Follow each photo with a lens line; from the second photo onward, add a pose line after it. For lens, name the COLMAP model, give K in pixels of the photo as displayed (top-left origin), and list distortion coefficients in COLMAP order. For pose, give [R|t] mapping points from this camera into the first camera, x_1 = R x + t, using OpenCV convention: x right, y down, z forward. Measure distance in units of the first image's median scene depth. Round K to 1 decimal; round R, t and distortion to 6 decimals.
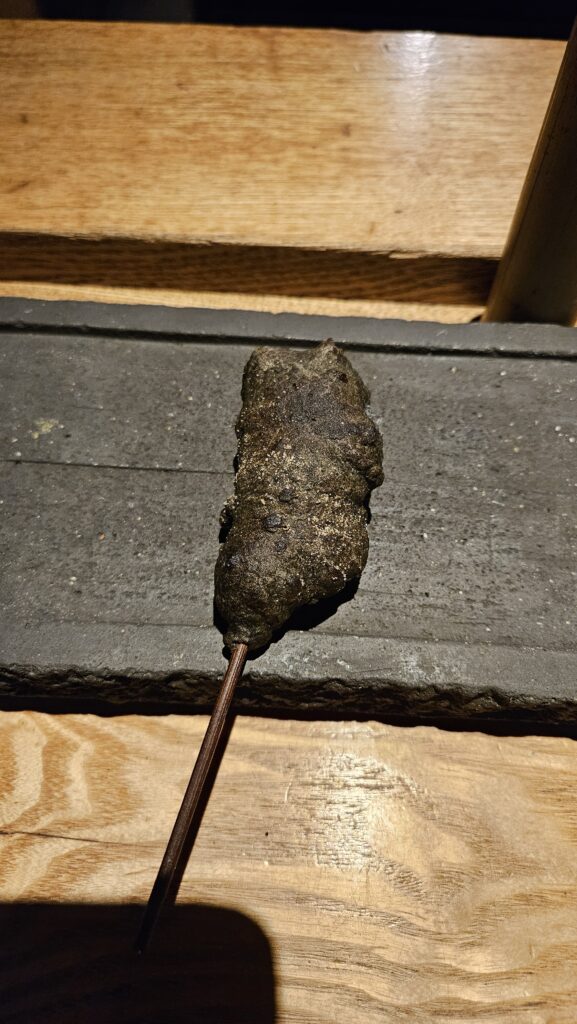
lens RADIAL K [[717.9, 0, 288.5], [0, 717.9, 512.0], [0, 0, 1]] dist [0.025225, -0.048142]
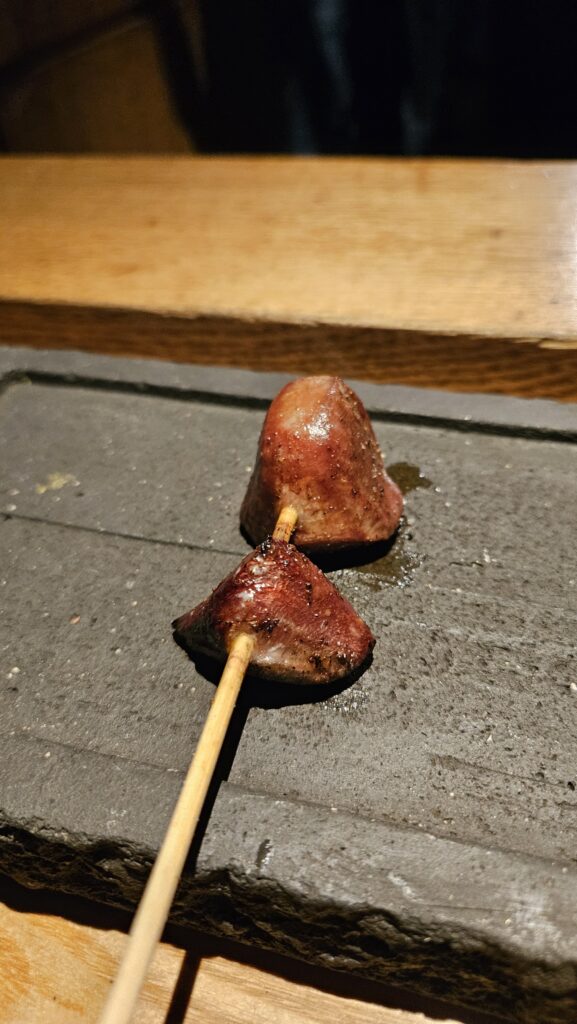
lens RADIAL K [[731.5, 0, 287.7], [0, 731.5, 504.0], [0, 0, 1]] dist [-0.003616, -0.030113]
pose [[0.972280, 0.089615, -0.215966, 0.072021], [-0.153562, 0.941254, -0.300763, 0.100915], [0.176326, 0.325590, 0.928924, 0.324300]]
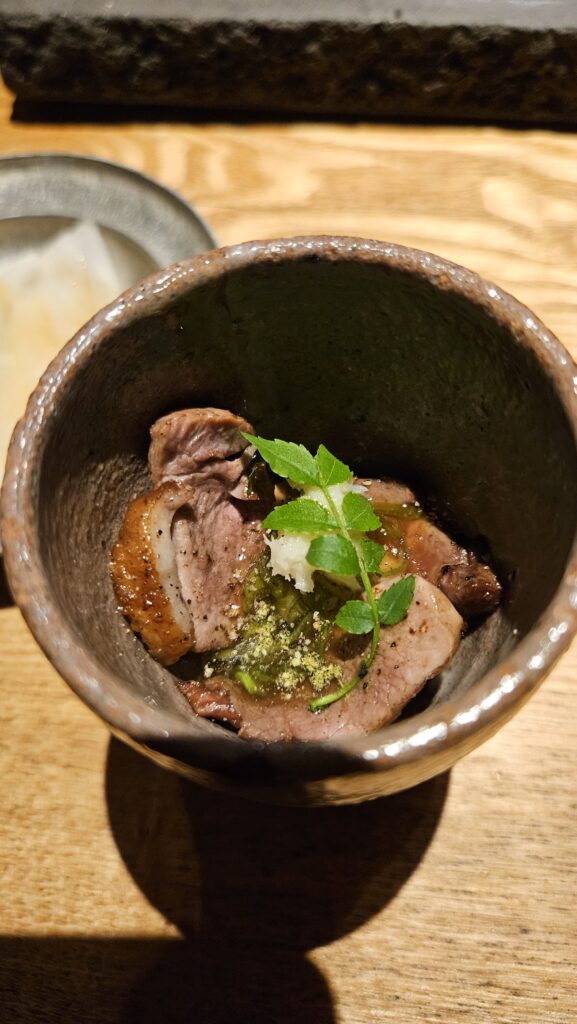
lens RADIAL K [[755.4, 0, 288.5], [0, 755.4, 512.0], [0, 0, 1]] dist [0.008311, -0.032448]
pose [[0.995615, 0.033998, -0.087154, -0.057249], [-0.031759, 0.999132, 0.026950, 0.775168], [0.087994, -0.024064, 0.995830, -0.137963]]
